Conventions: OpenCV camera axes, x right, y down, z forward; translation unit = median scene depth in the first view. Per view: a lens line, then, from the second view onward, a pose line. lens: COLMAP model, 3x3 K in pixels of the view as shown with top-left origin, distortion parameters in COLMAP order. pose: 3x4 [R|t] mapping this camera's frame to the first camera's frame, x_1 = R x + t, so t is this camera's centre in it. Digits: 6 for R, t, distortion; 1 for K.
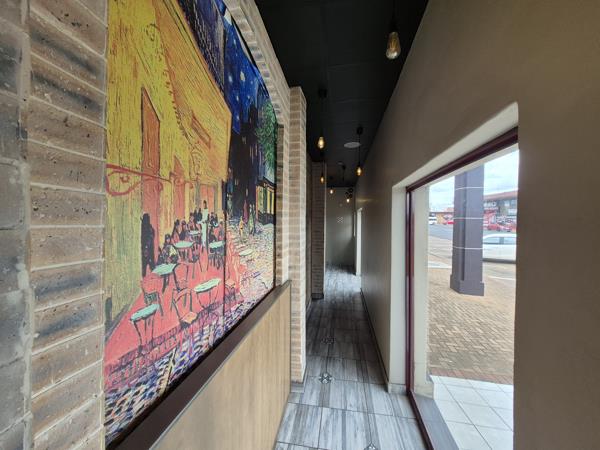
lens RADIAL K [[236.8, 0, 302.4], [0, 236.8, 223.2], [0, 0, 1]] dist [0.001980, -0.001786]
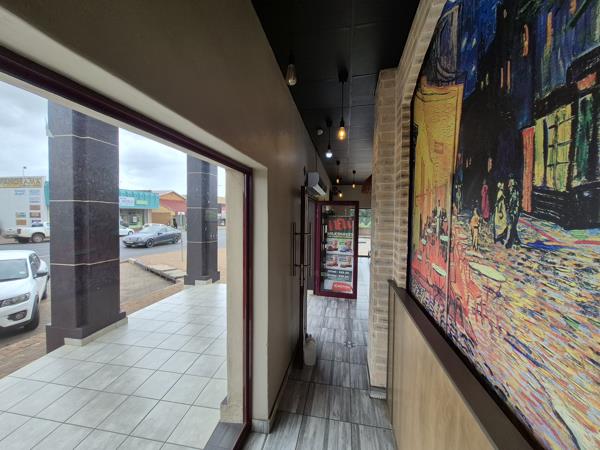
lens RADIAL K [[236.8, 0, 302.4], [0, 236.8, 223.2], [0, 0, 1]] dist [0.001980, -0.001786]
pose [[-0.999754, -0.016018, 0.015358, 0.238048], [-0.015424, 0.999157, 0.038034, -0.007208], [-0.015954, 0.037788, -0.999158, 1.876899]]
